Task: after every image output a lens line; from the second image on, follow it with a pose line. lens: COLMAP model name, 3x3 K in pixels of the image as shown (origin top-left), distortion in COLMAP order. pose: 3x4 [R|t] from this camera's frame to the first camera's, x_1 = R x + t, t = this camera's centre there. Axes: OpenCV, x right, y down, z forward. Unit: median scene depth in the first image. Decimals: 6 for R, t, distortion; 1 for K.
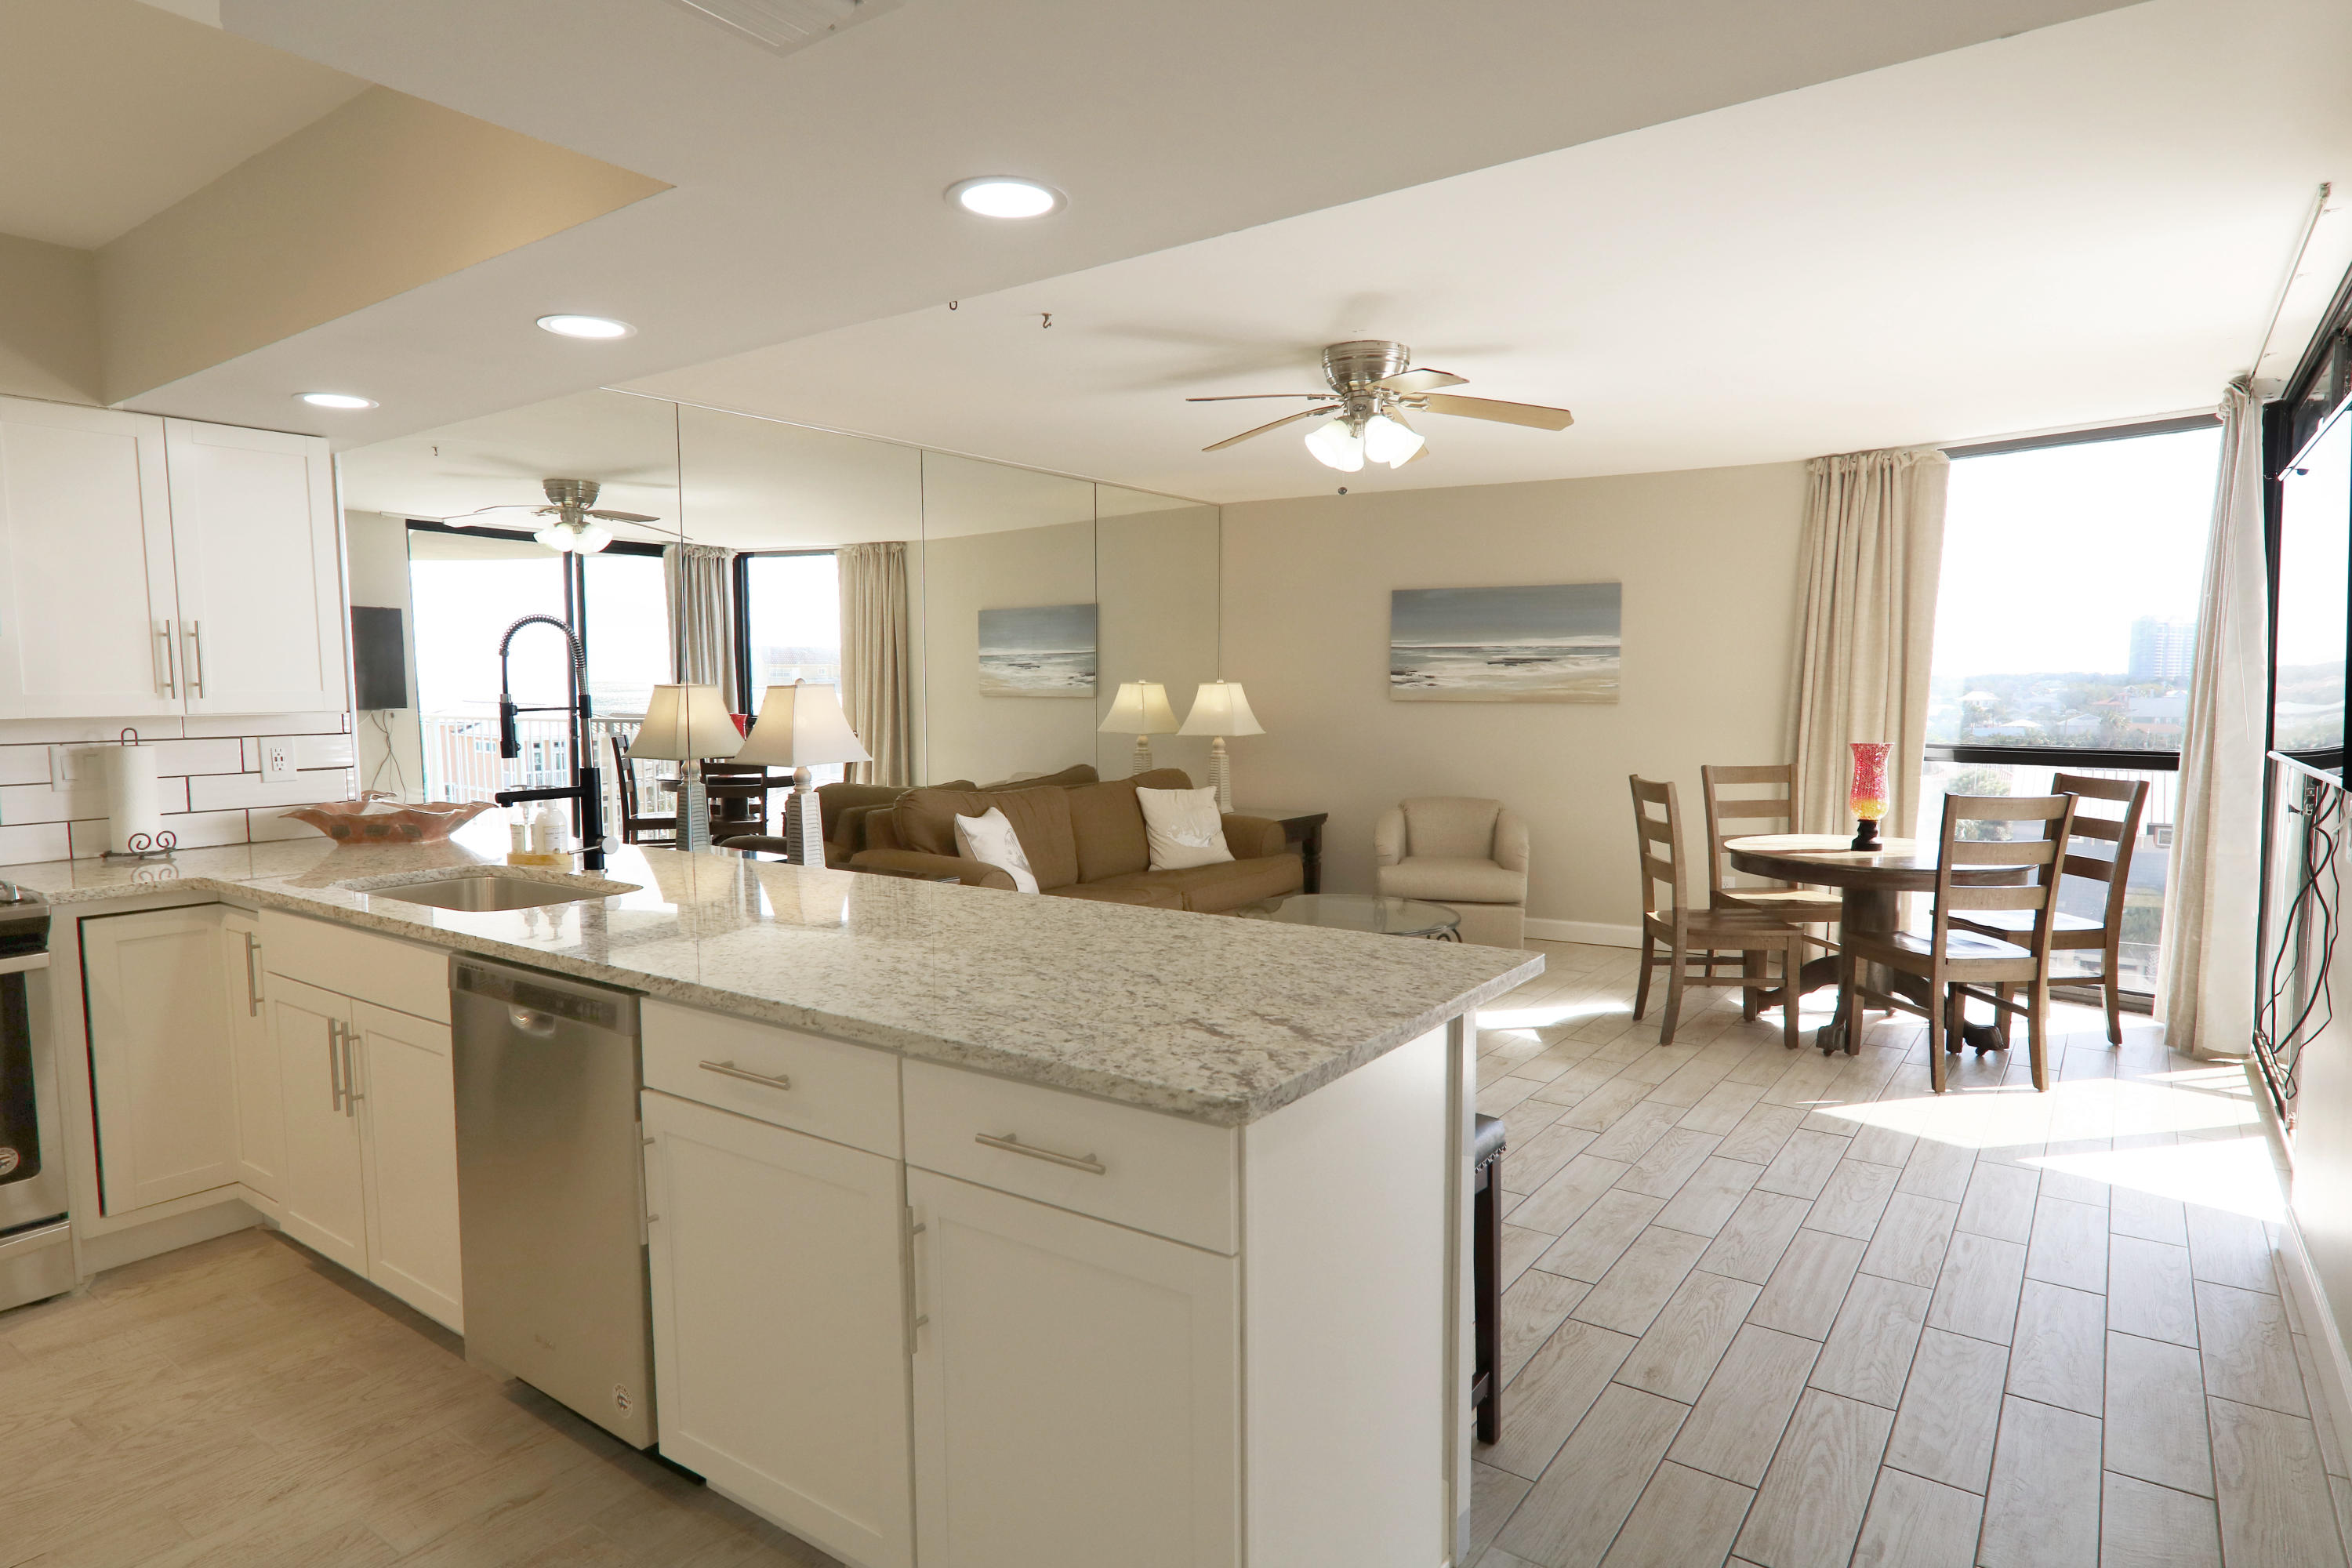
lens RADIAL K [[1299.5, 0, 1173.6], [0, 1299.5, 792.1], [0, 0, 1]] dist [0.007495, -0.002551]
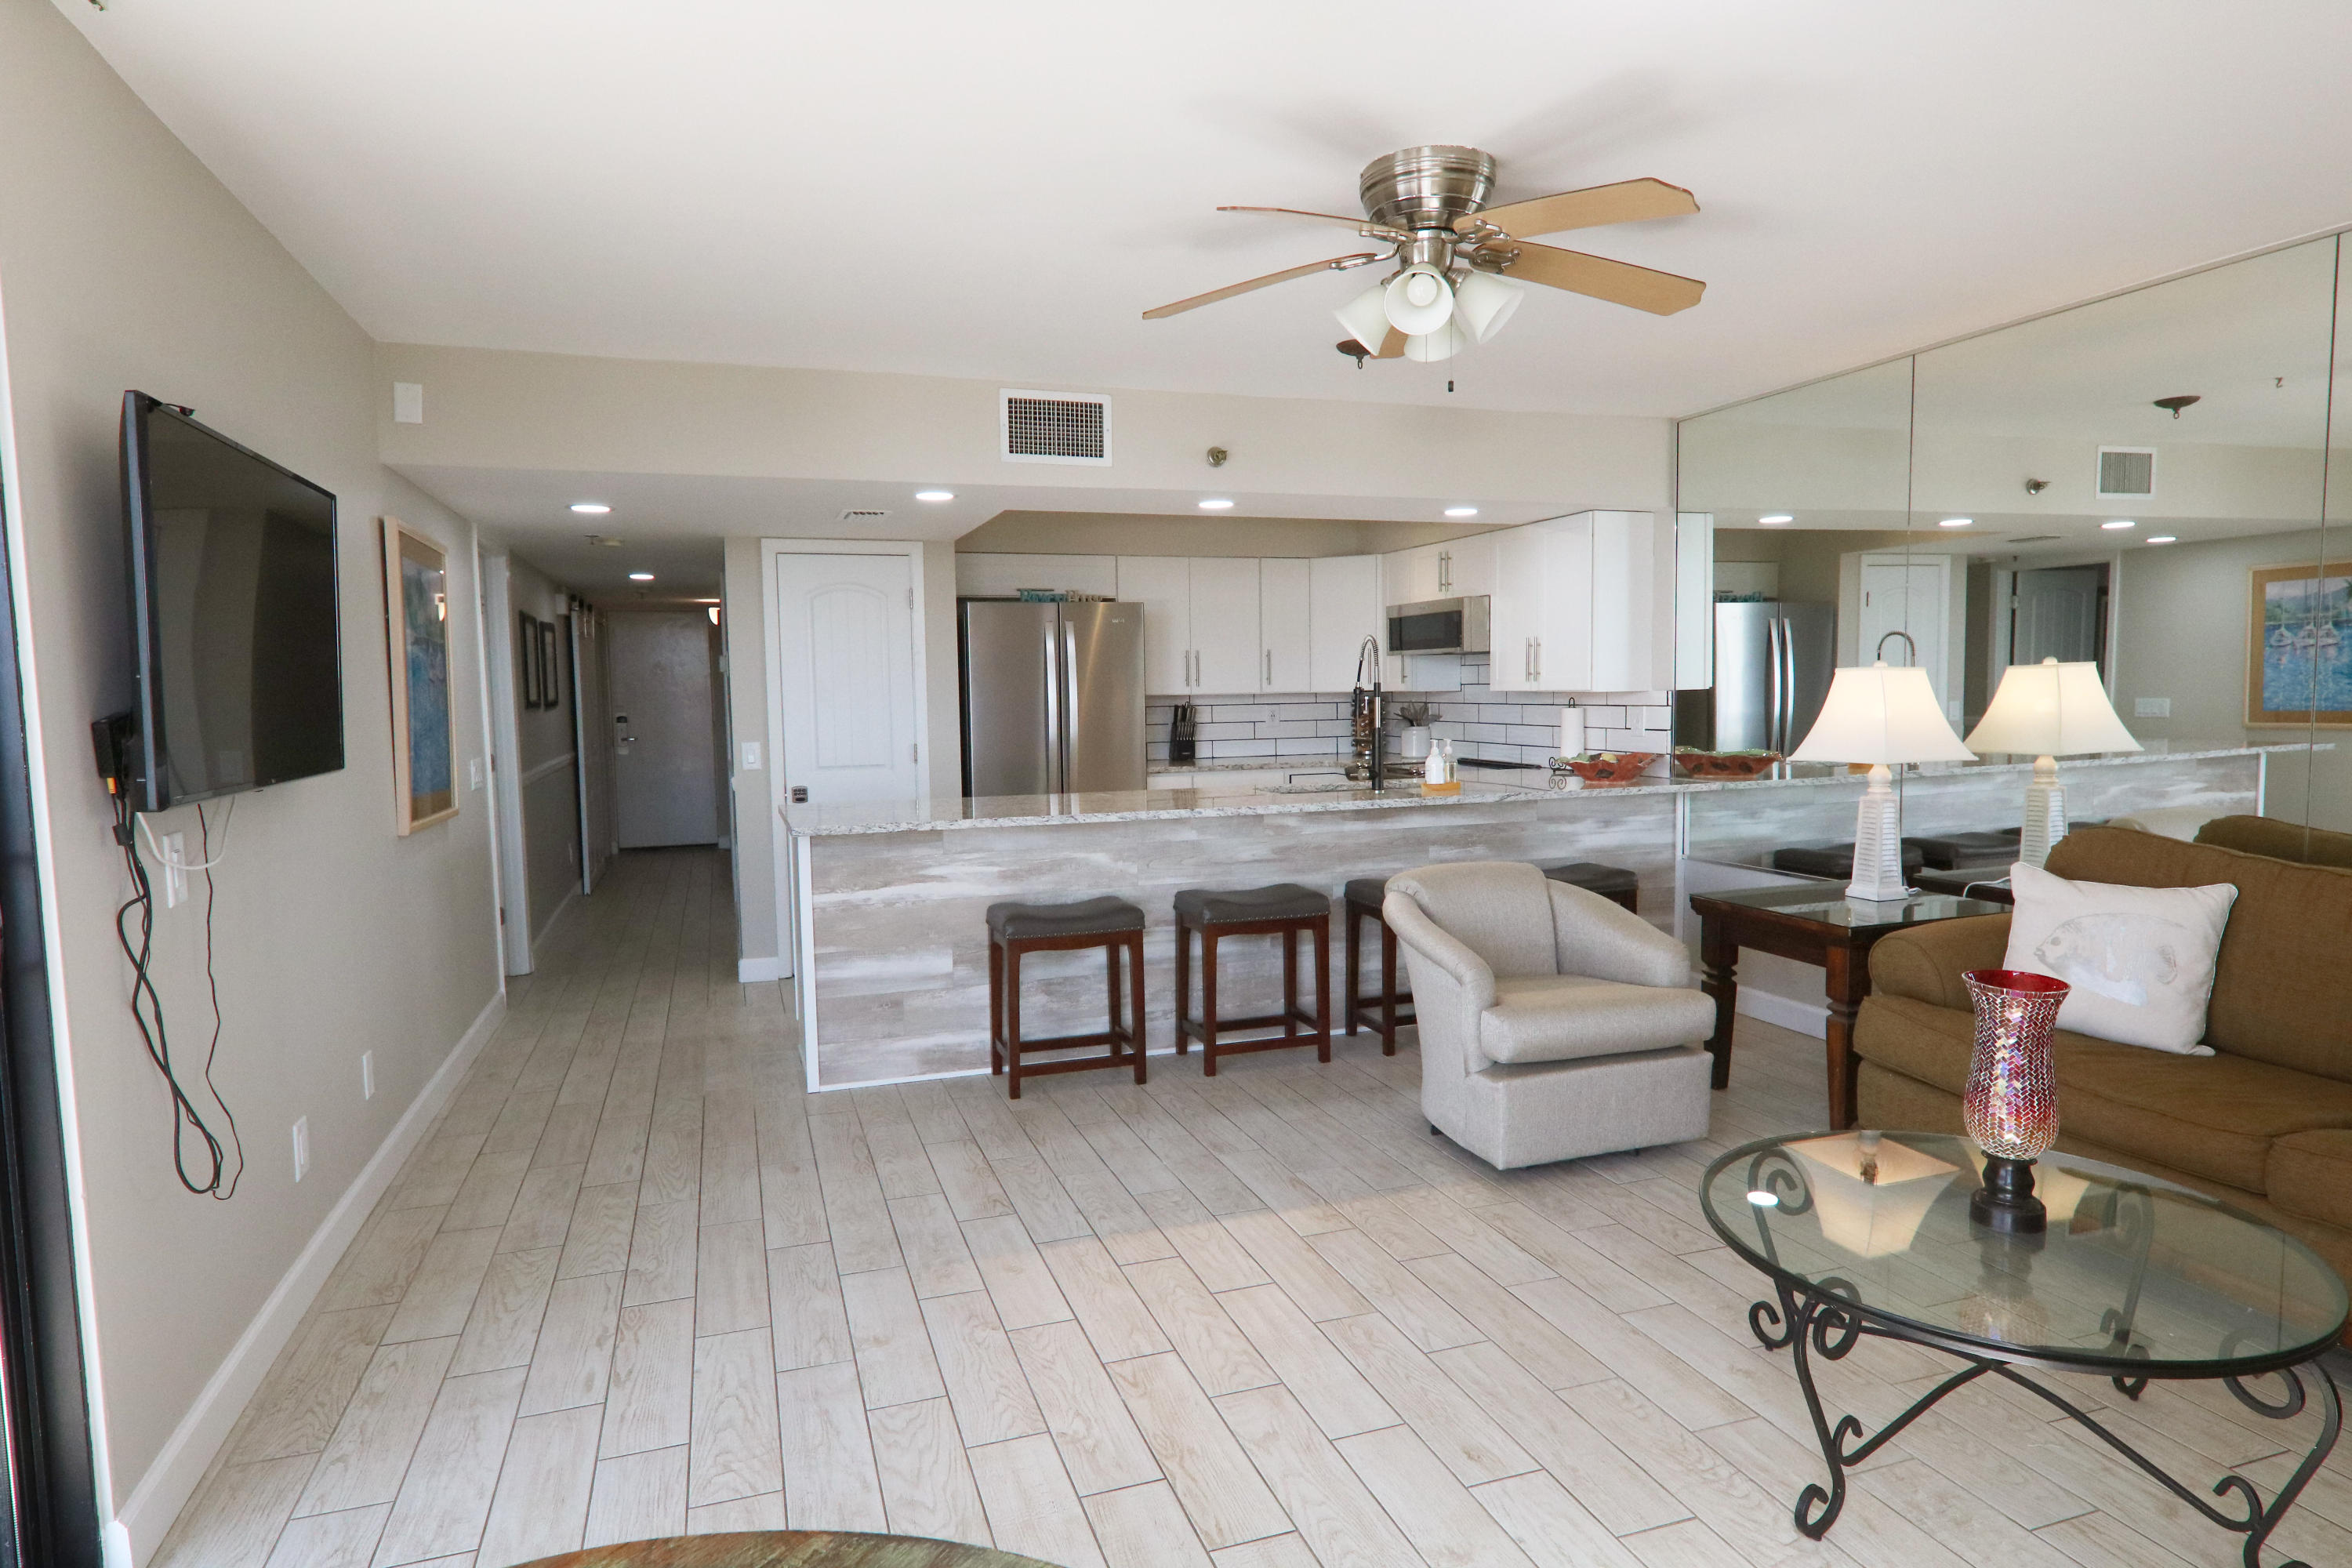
lens RADIAL K [[1325.9, 0, 1178.1], [0, 1325.9, 780.2], [0, 0, 1]] dist [0.001215, 0.001006]
pose [[-0.572841, 0.074545, -0.816270, 0.496808], [-0.048483, 0.991031, 0.124529, -0.070080], [0.818231, 0.110910, -0.564089, 0.819548]]
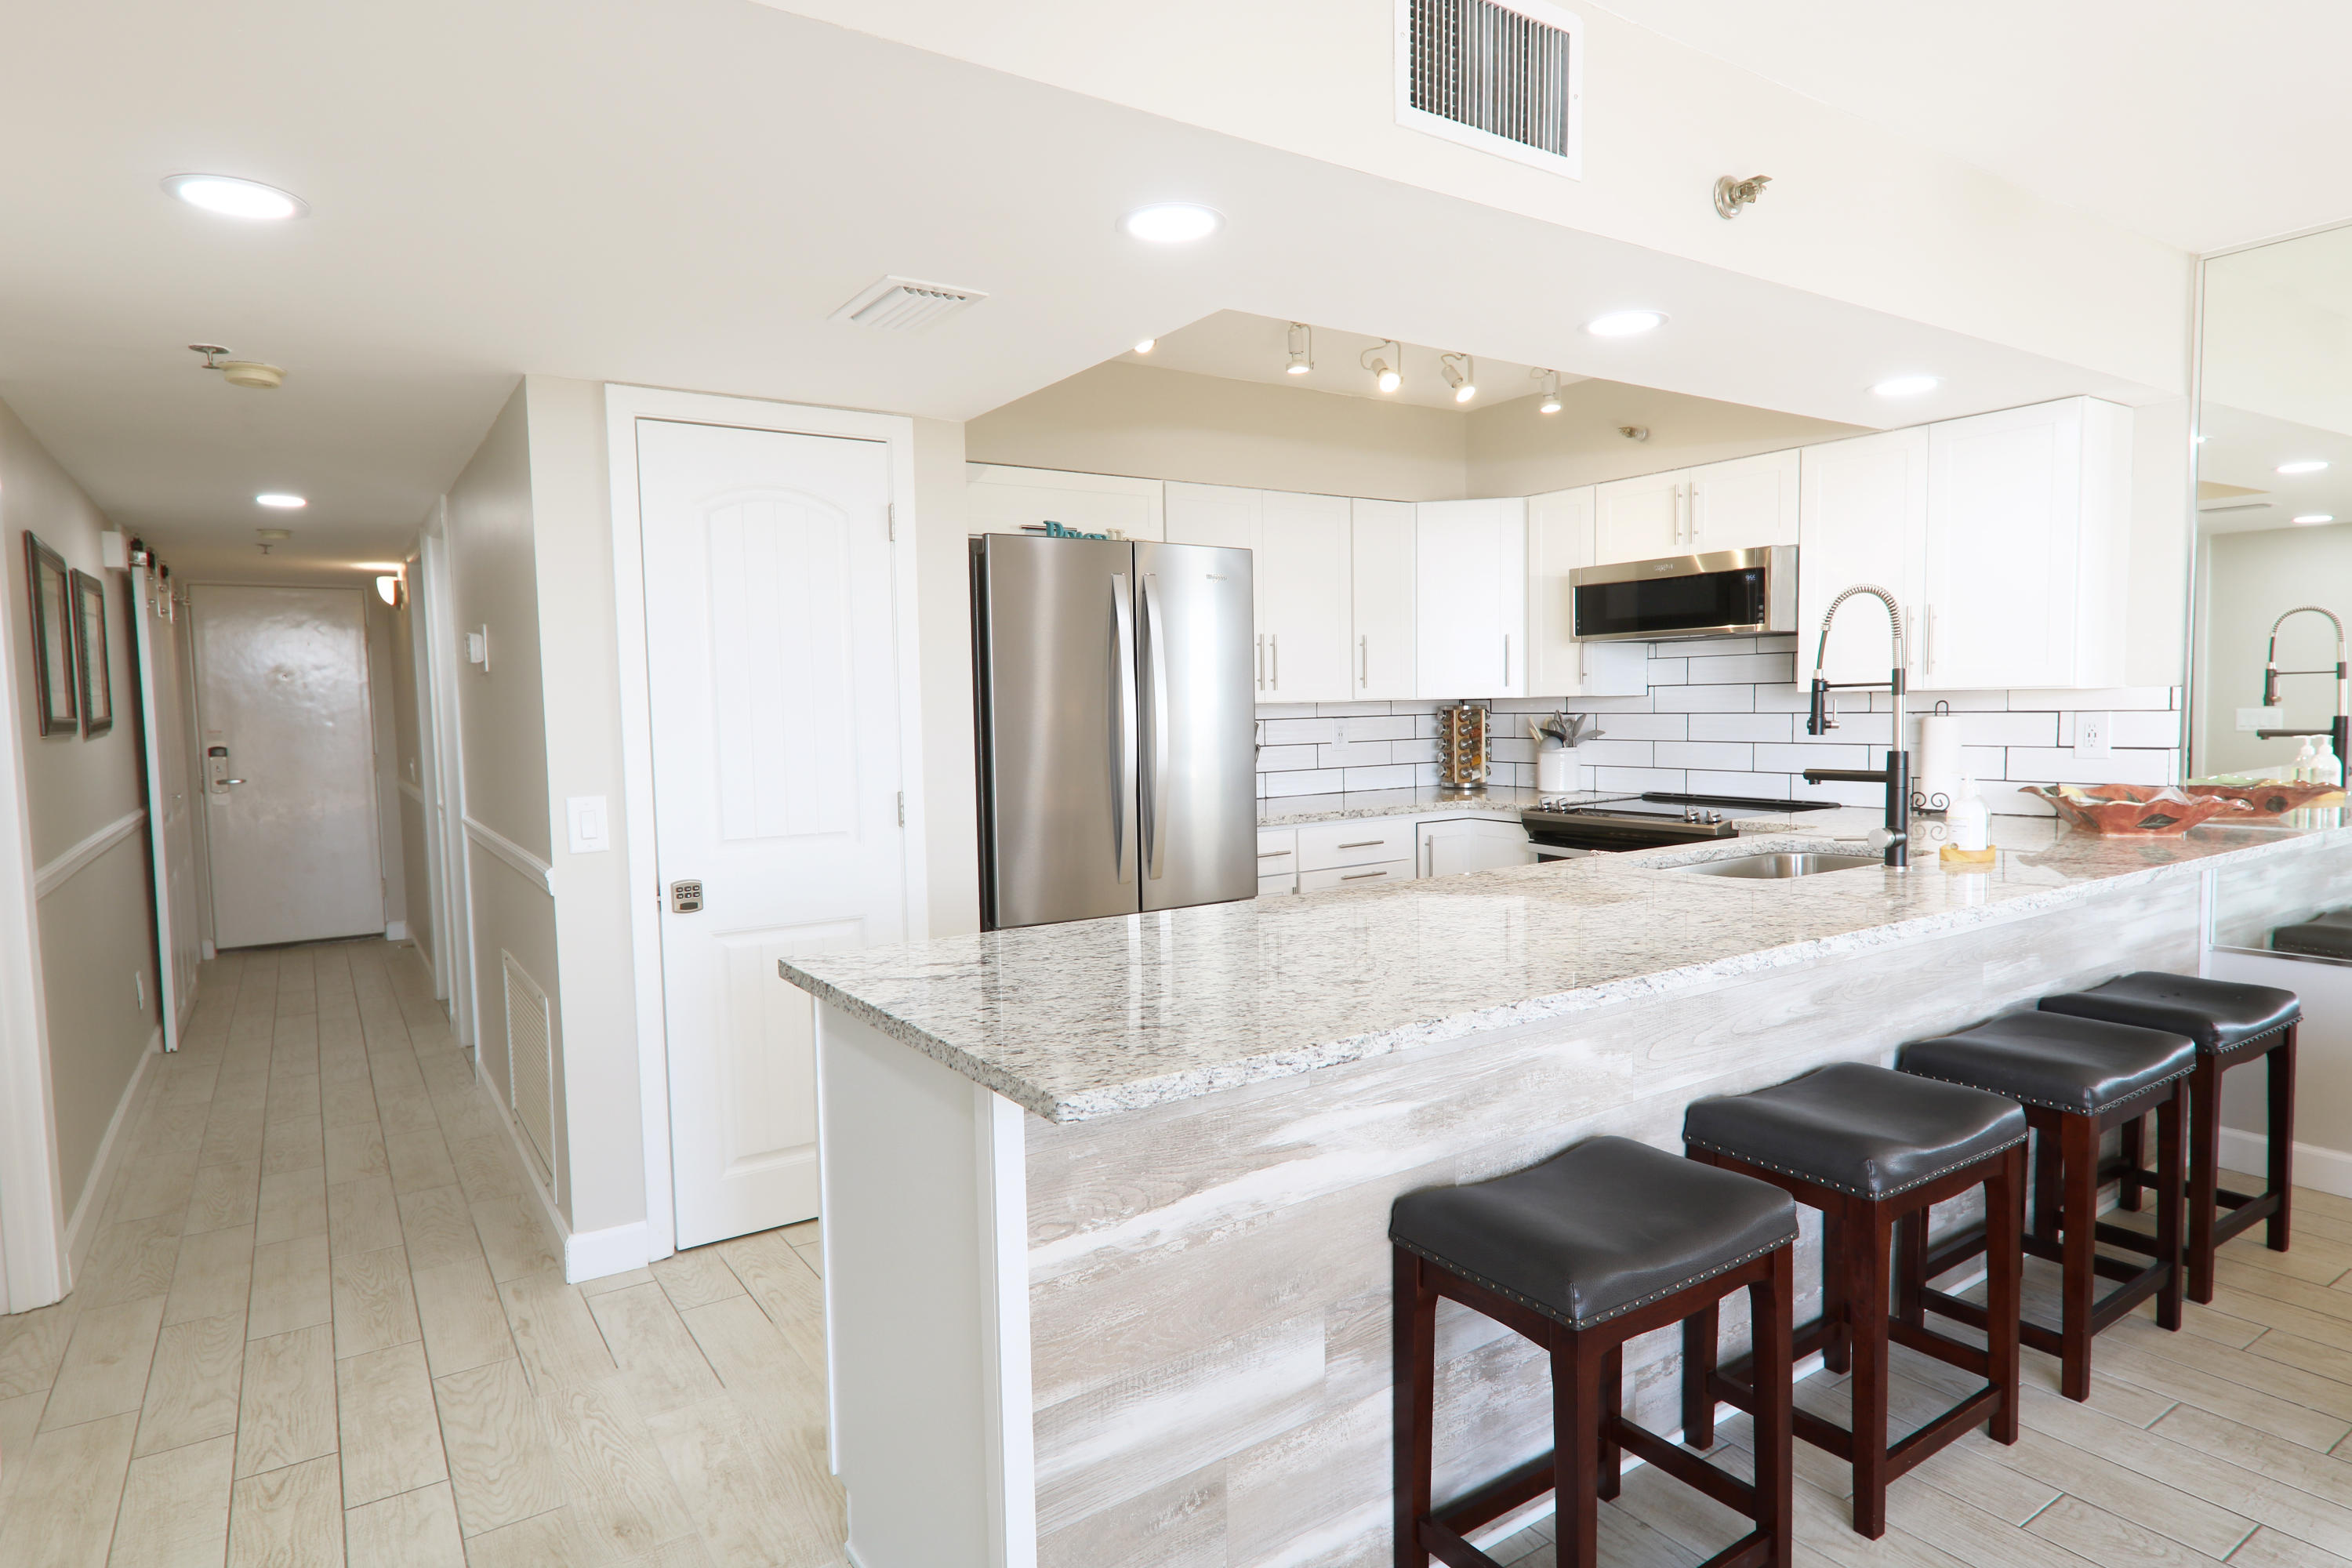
lens RADIAL K [[1299.5, 0, 1176.7], [0, 1299.5, 786.1], [0, 0, 1]] dist [0.007495, -0.002551]
pose [[-0.344143, 0.075003, -0.935917, 0.261742], [-0.055802, 0.993408, 0.100129, -0.026774], [0.937258, 0.086685, -0.337689, 0.395416]]
